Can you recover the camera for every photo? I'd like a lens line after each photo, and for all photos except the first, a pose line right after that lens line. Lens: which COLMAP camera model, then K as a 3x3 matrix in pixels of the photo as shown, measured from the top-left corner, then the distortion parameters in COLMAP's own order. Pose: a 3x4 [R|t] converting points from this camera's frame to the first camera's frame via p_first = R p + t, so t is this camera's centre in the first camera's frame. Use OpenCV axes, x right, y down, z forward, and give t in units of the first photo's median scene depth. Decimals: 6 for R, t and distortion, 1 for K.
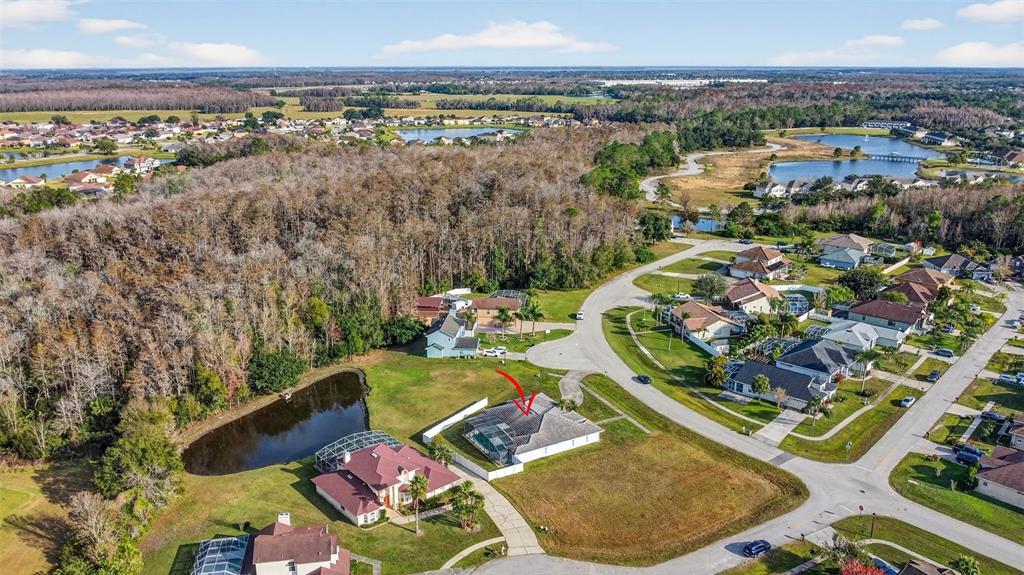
lens RADIAL K [[781.7, 0, 512.0], [0, 781.7, 287.5], [0, 0, 1]] dist [-0.003815, -0.006343]
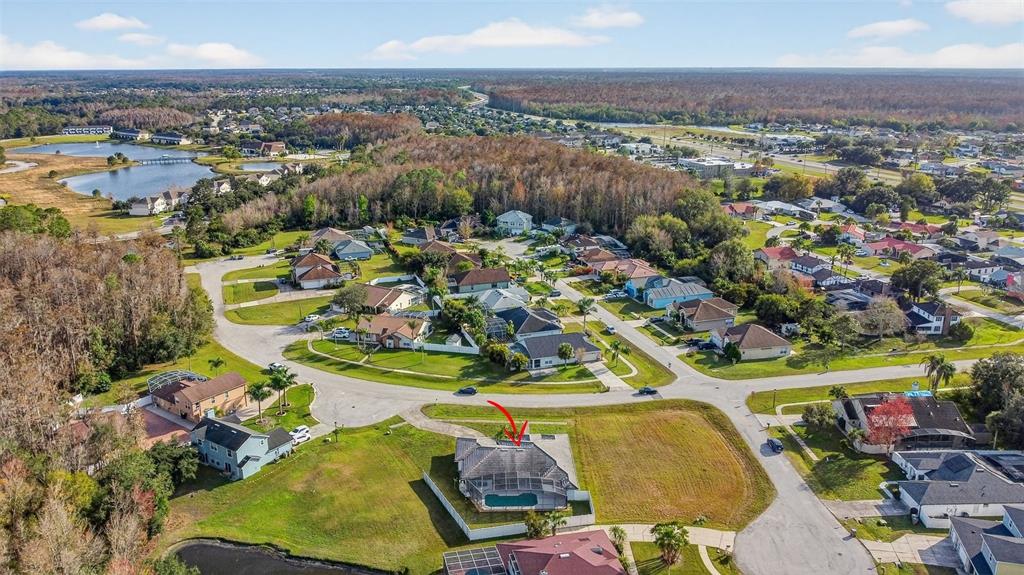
lens RADIAL K [[780.6, 0, 508.8], [0, 780.6, 283.7], [0, 0, 1]] dist [-0.005407, -0.005179]
pose [[0.481672, -0.236121, 0.843942, -0.523667], [0.242386, 0.961345, 0.130628, -0.110344], [-0.842164, 0.141640, 0.520286, 0.381896]]
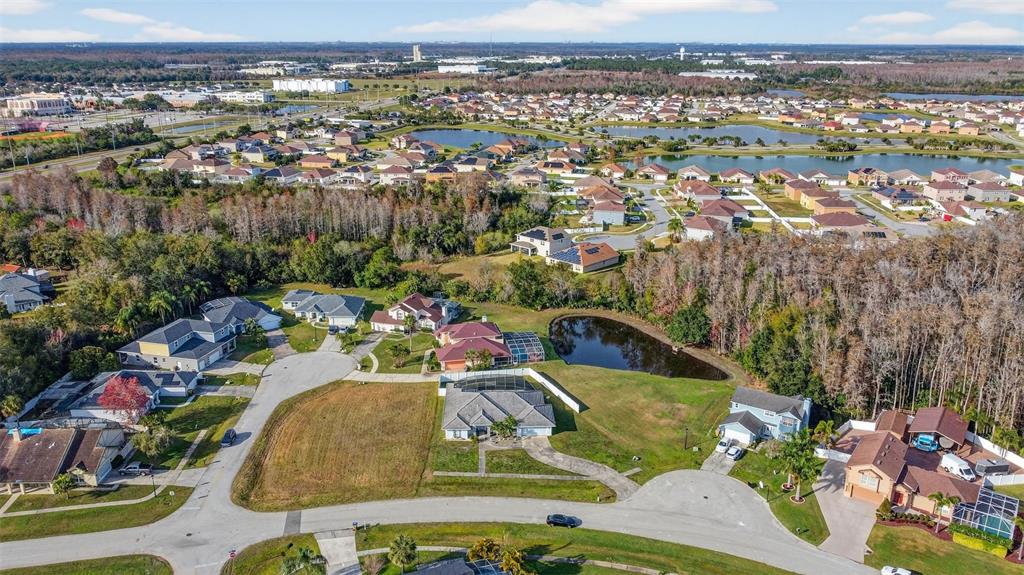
lens RADIAL K [[780.6, 0, 508.8], [0, 780.6, 283.7], [0, 0, 1]] dist [-0.005407, -0.005179]
pose [[-0.482917, 0.260961, -0.835877, 0.615107], [-0.242218, 0.877508, 0.413896, -0.288972], [0.841499, 0.402342, -0.360554, 0.989665]]
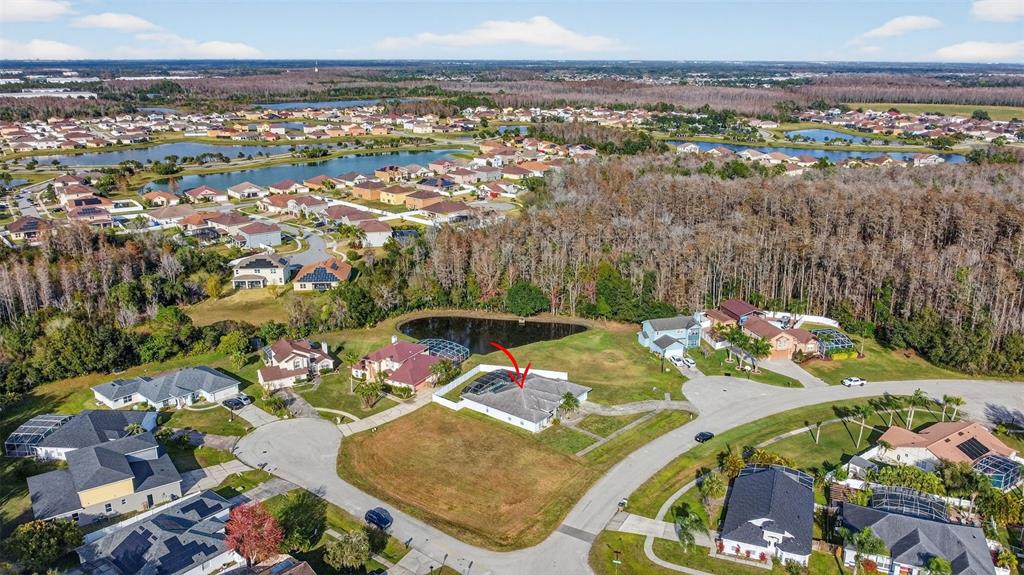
lens RADIAL K [[780.6, 0, 508.8], [0, 780.6, 283.7], [0, 0, 1]] dist [-0.005407, -0.005179]
pose [[0.347727, 0.263131, -0.899916, 0.717182], [-0.260148, 0.949203, 0.177021, -0.118796], [0.900782, 0.172557, 0.398516, 0.391851]]
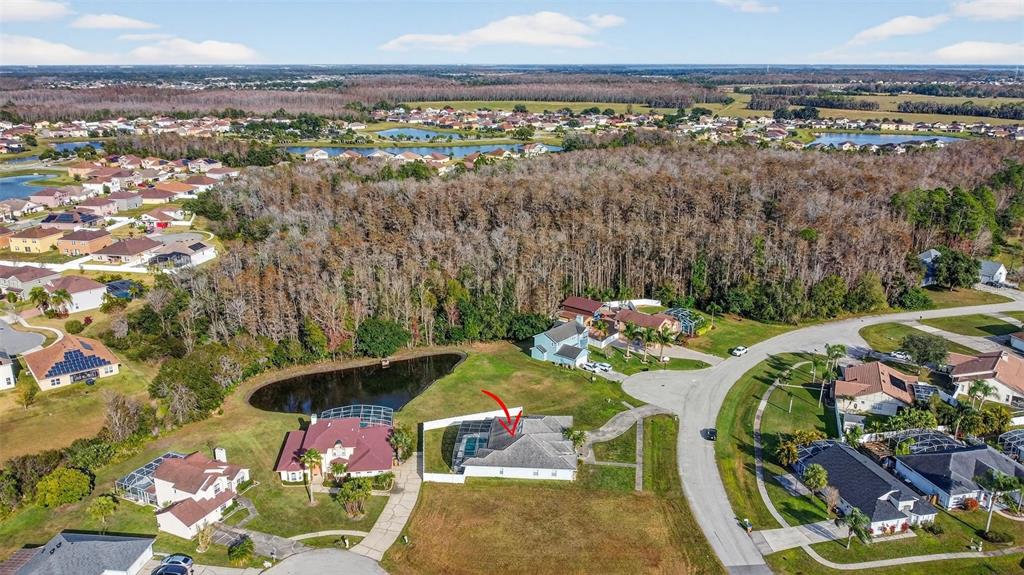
lens RADIAL K [[780.6, 0, 508.8], [0, 780.6, 283.7], [0, 0, 1]] dist [-0.005407, -0.005179]
pose [[0.819122, 0.157846, -0.551474, 0.378529], [-0.158075, 0.986284, 0.047504, -0.042915], [0.551408, 0.048263, 0.832838, 0.149069]]
